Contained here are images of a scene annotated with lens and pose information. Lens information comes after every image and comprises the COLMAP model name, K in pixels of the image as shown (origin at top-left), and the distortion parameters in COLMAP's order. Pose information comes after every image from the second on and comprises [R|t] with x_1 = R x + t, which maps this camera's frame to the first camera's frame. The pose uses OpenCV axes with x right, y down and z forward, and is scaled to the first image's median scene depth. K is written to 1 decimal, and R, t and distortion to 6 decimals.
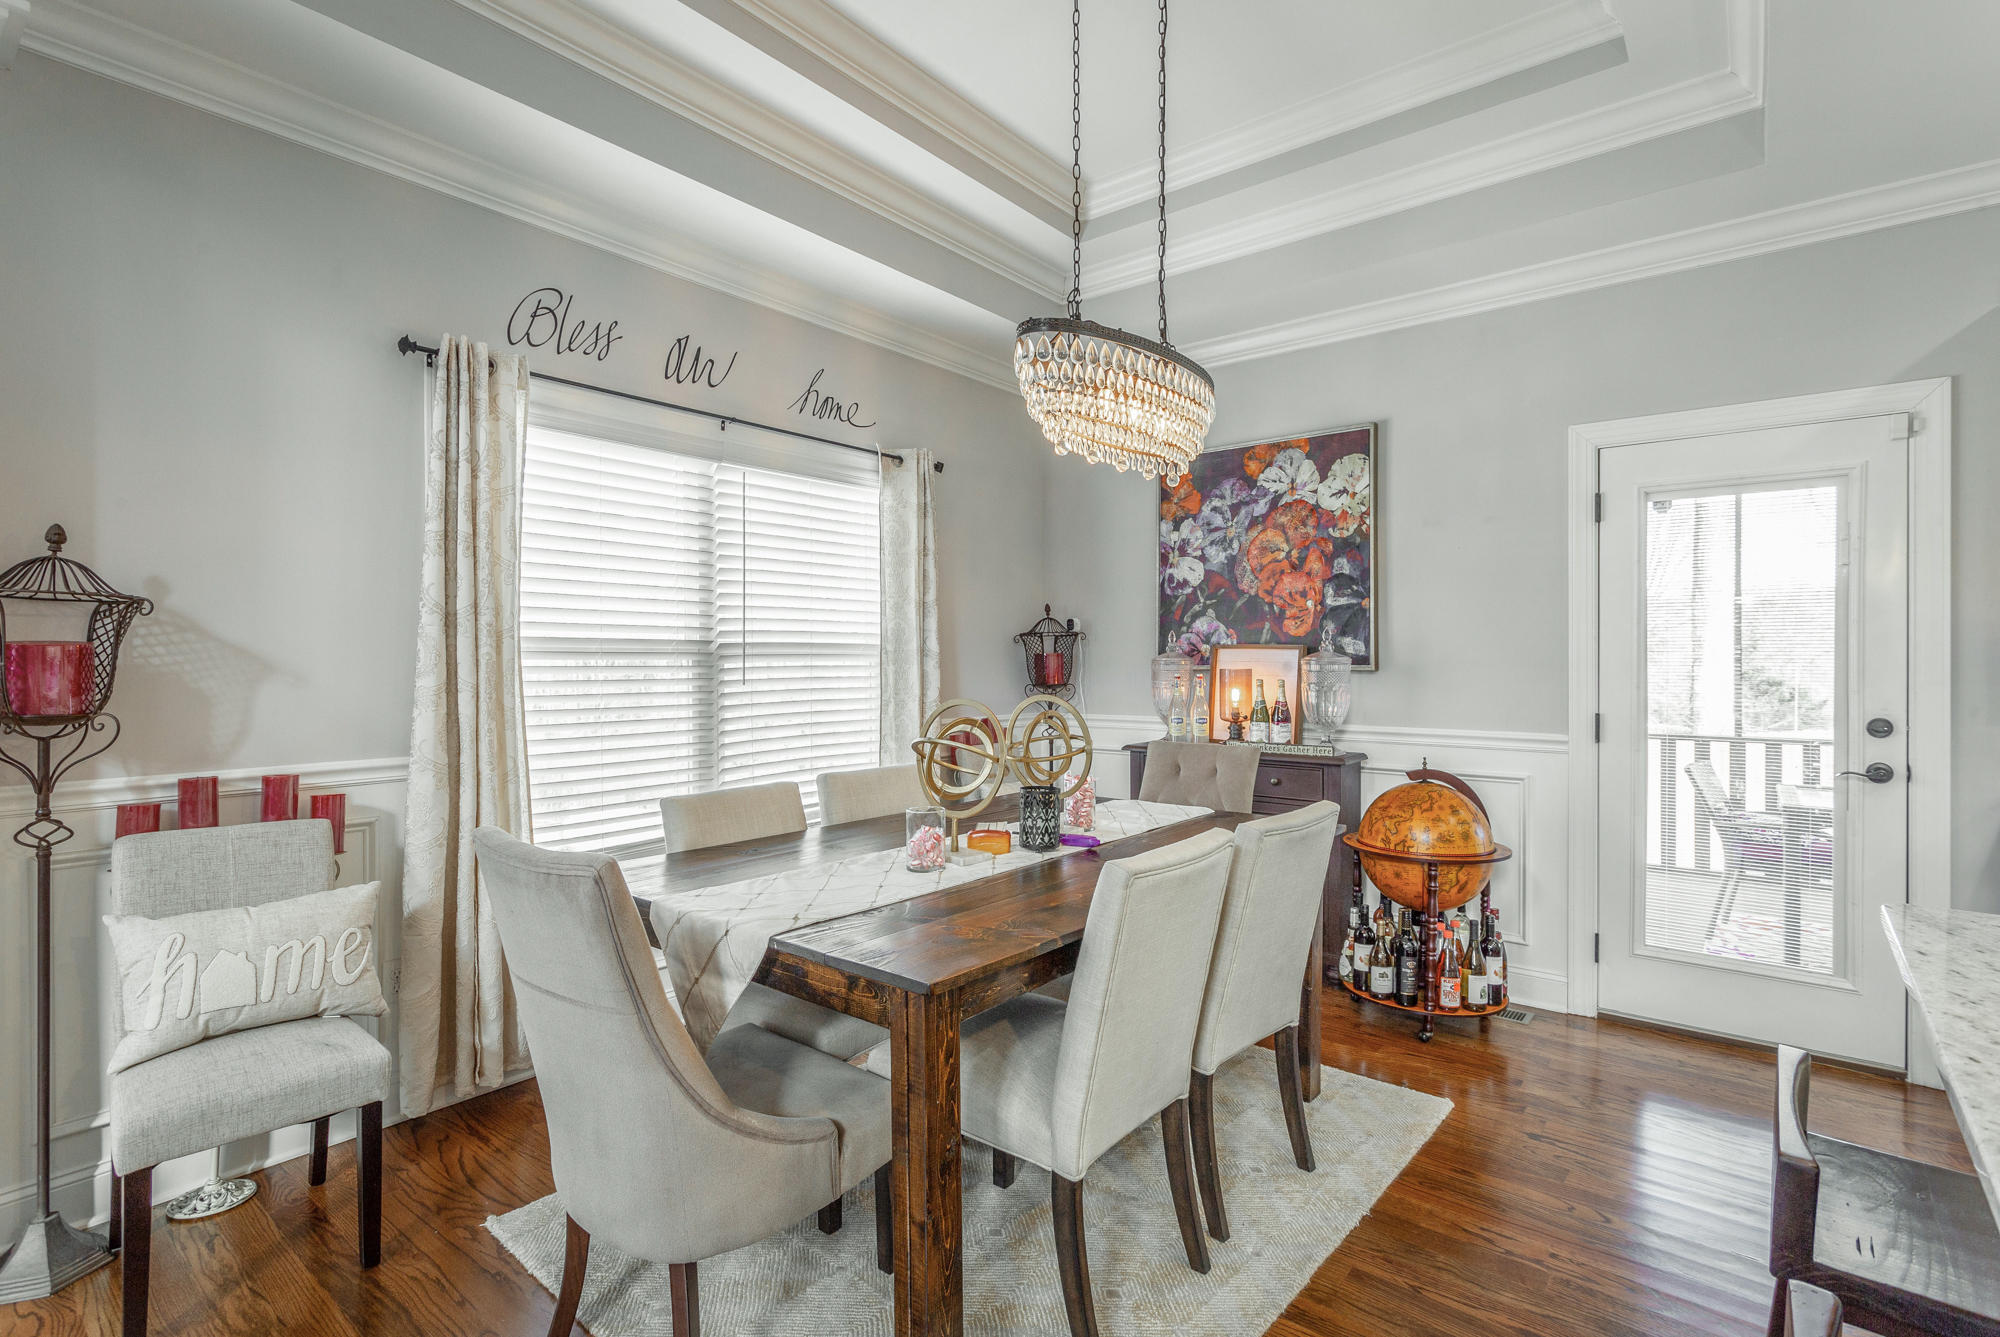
lens RADIAL K [[958.6, 0, 1002.6], [0, 958.6, 675.0], [0, 0, 1]] dist [0.002883, -0.003022]
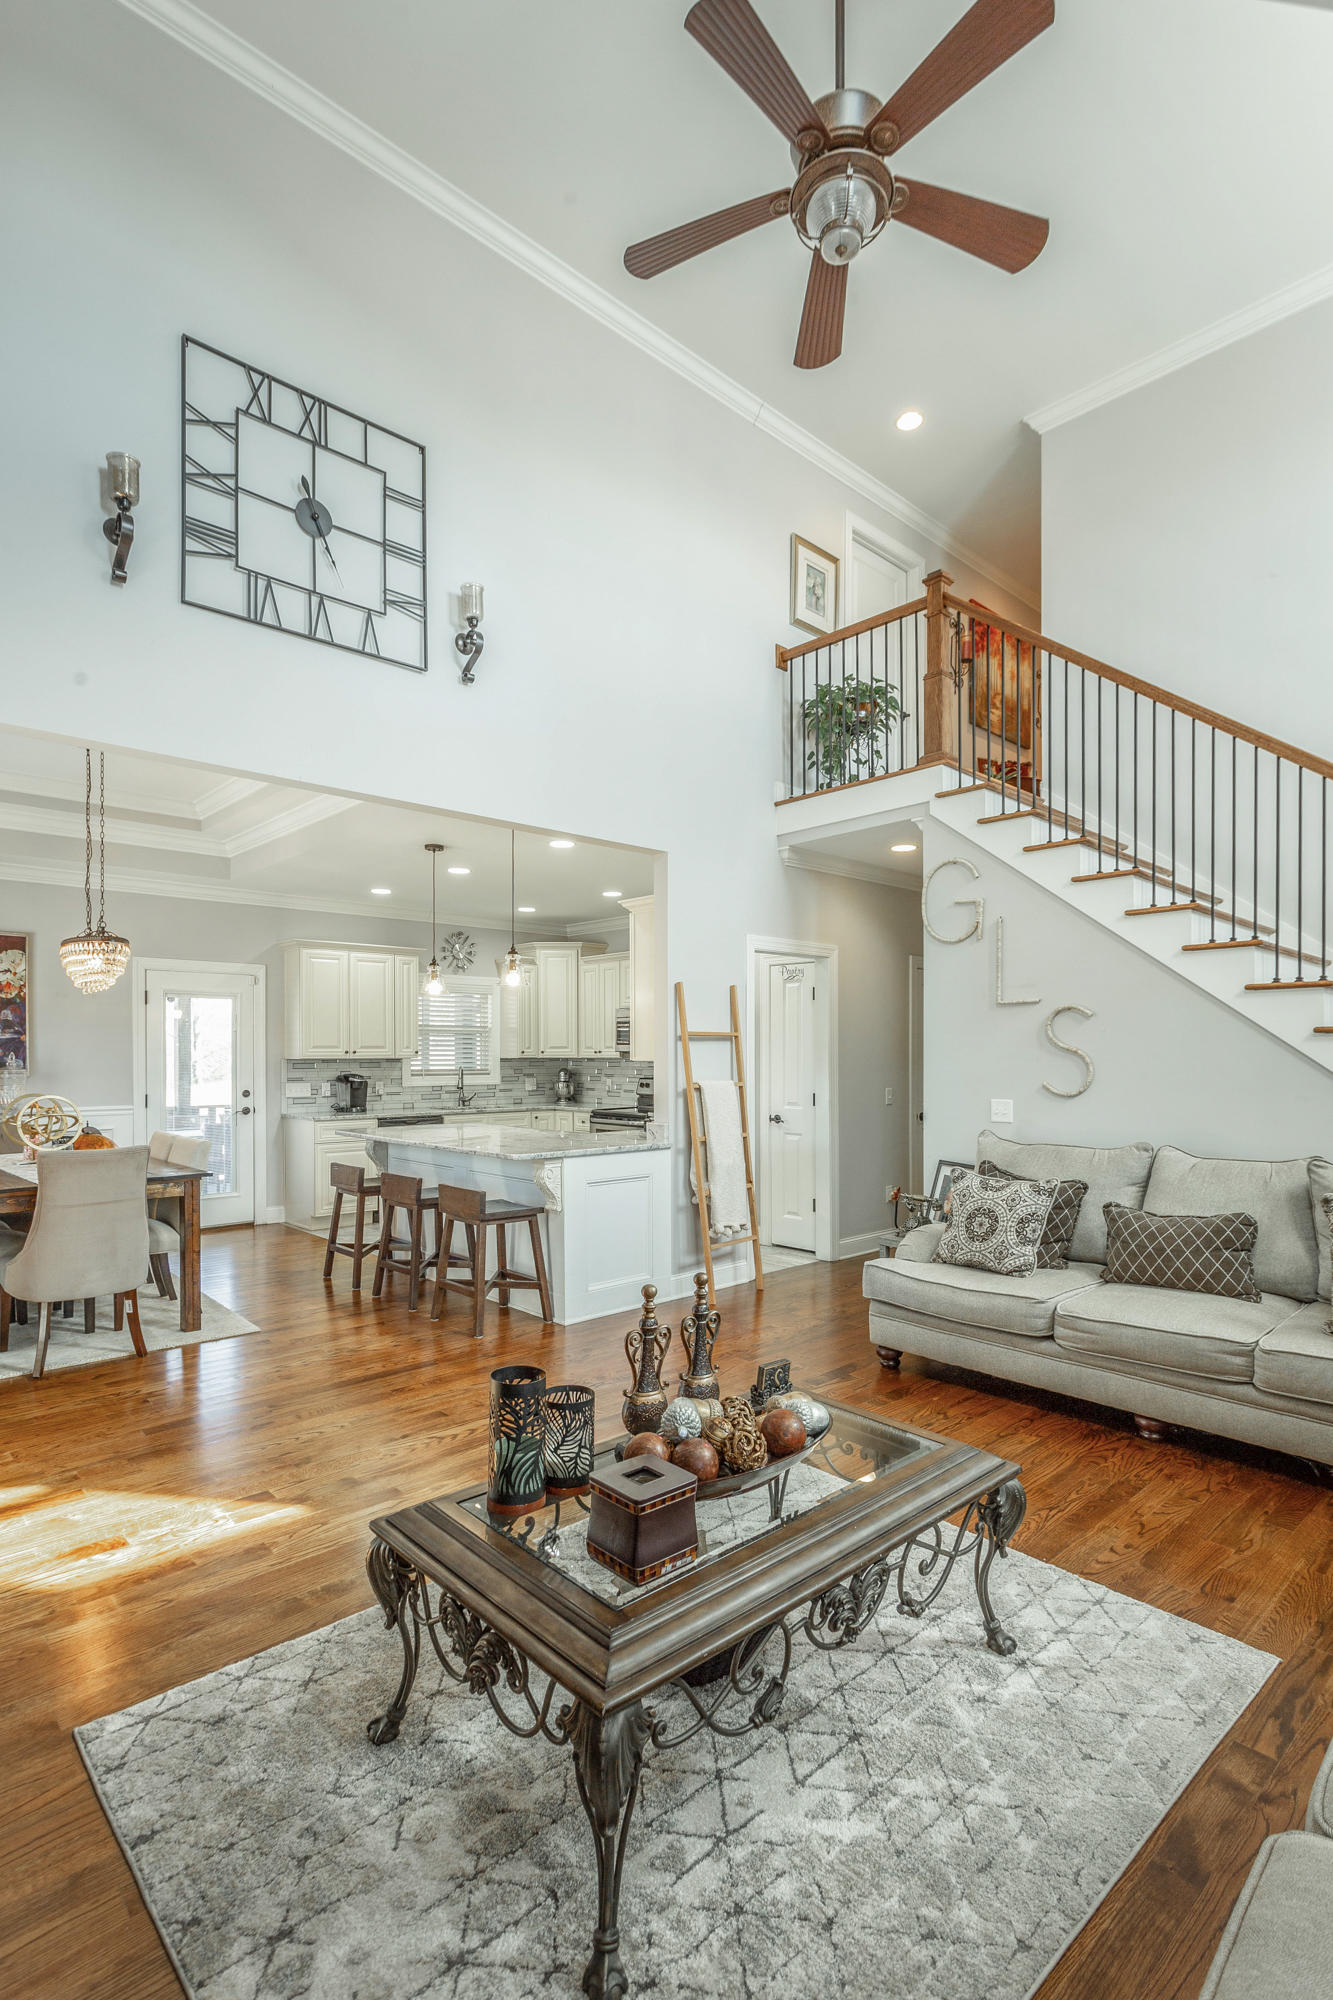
lens RADIAL K [[958.6, 0, 670.1], [0, 958.6, 1060.5], [0, 0, 1]] dist [0.002883, -0.003022]
pose [[0.145289, -0.003087, 0.989384, -1.143443], [0.008820, 0.999959, 0.001825, -0.027343], [-0.989350, 0.008461, 0.145310, -0.383429]]
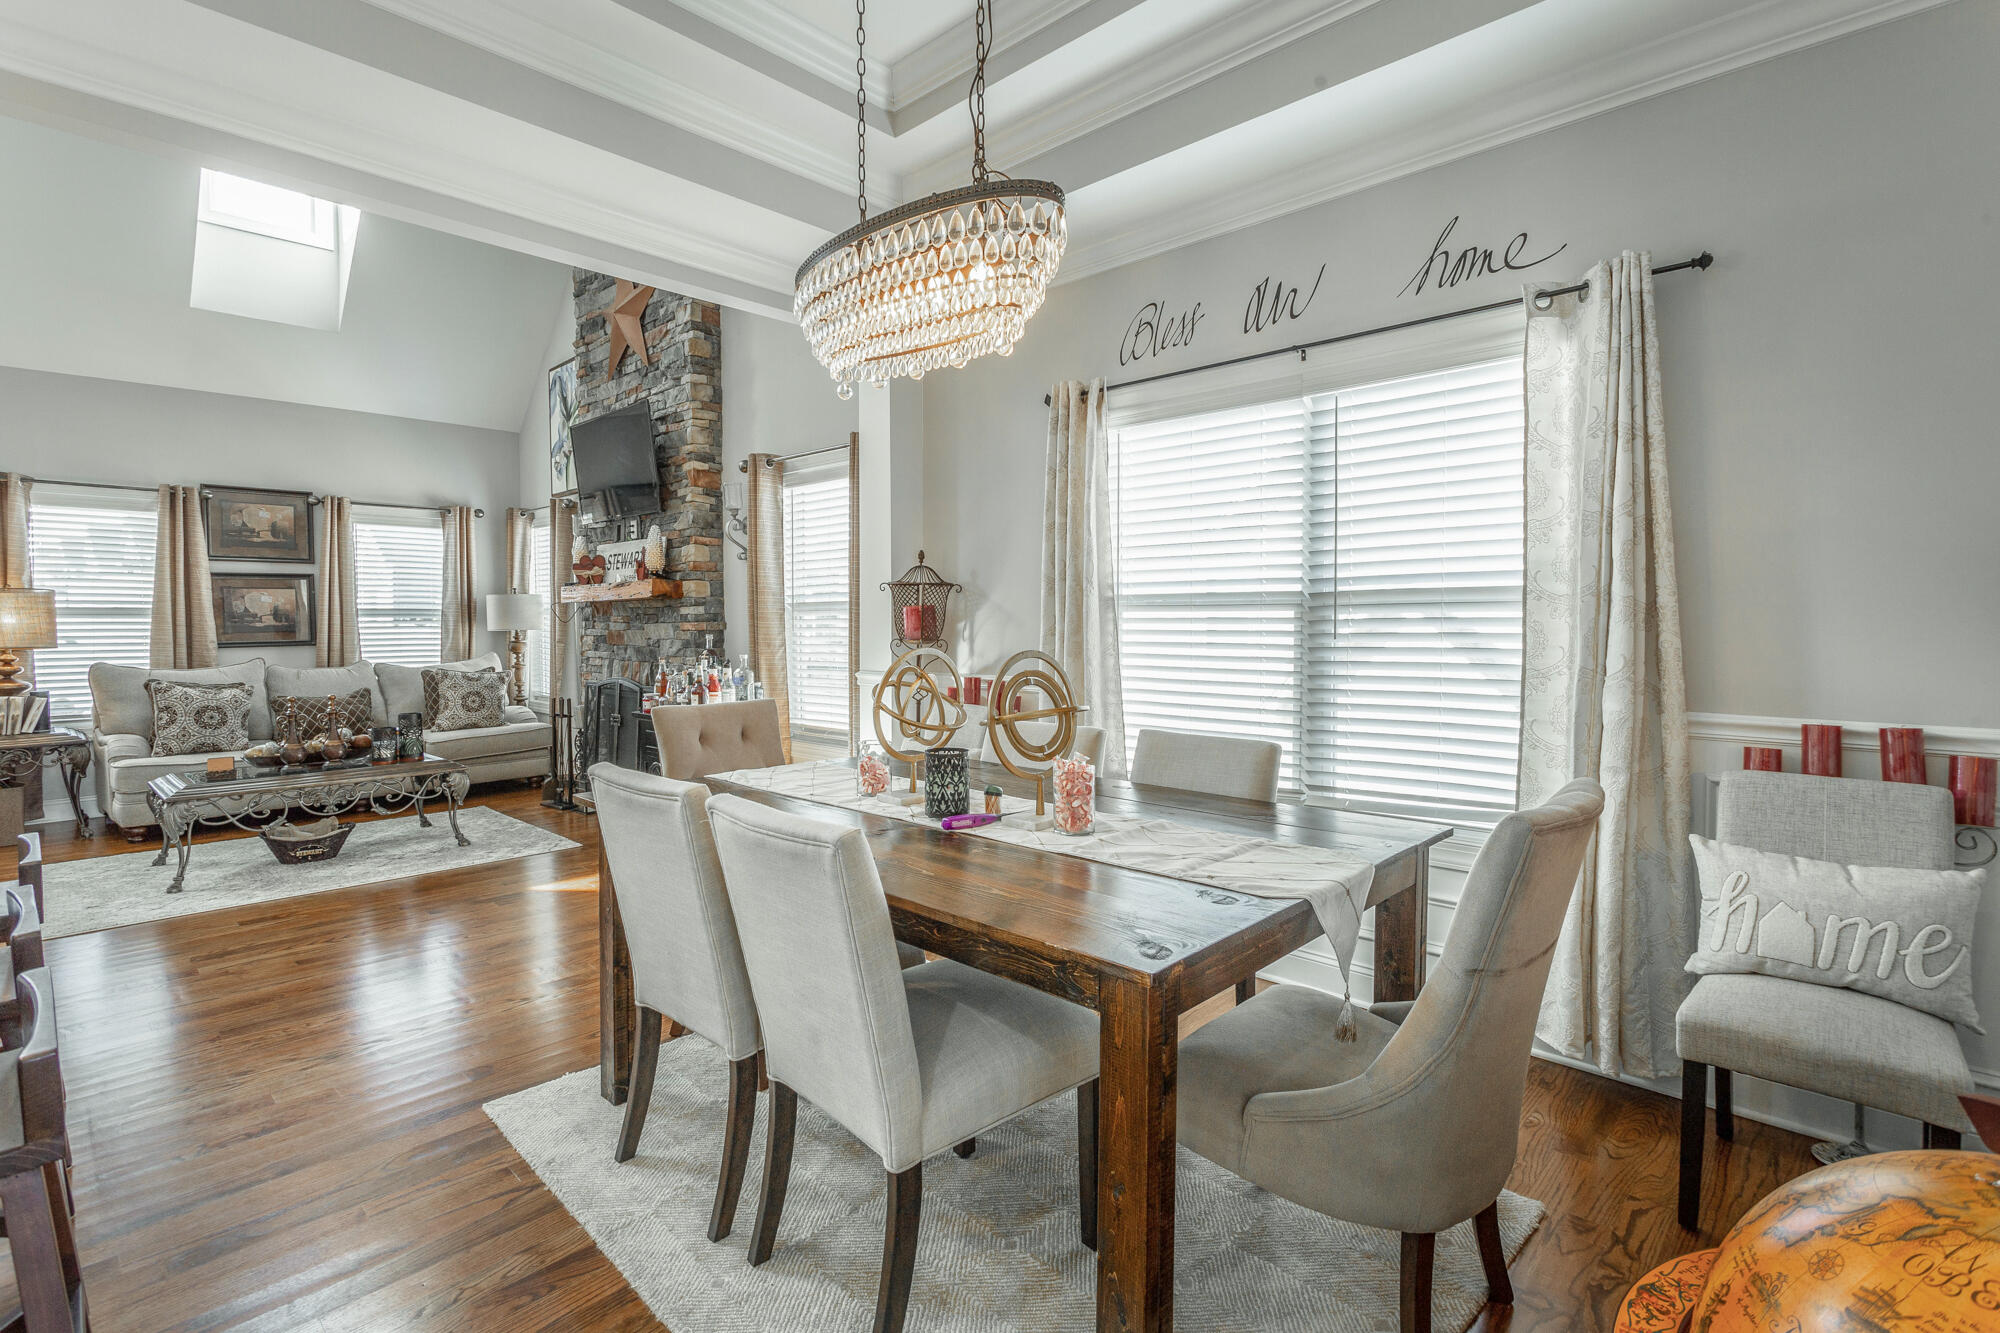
lens RADIAL K [[958.6, 0, 992.0], [0, 958.6, 632.6], [0, 0, 1]] dist [0.002883, -0.003022]
pose [[-0.085011, 0.019335, -0.996192, 0.571832], [-0.005172, 0.999790, 0.019846, -0.008578], [0.996367, 0.006840, -0.084893, 0.680610]]
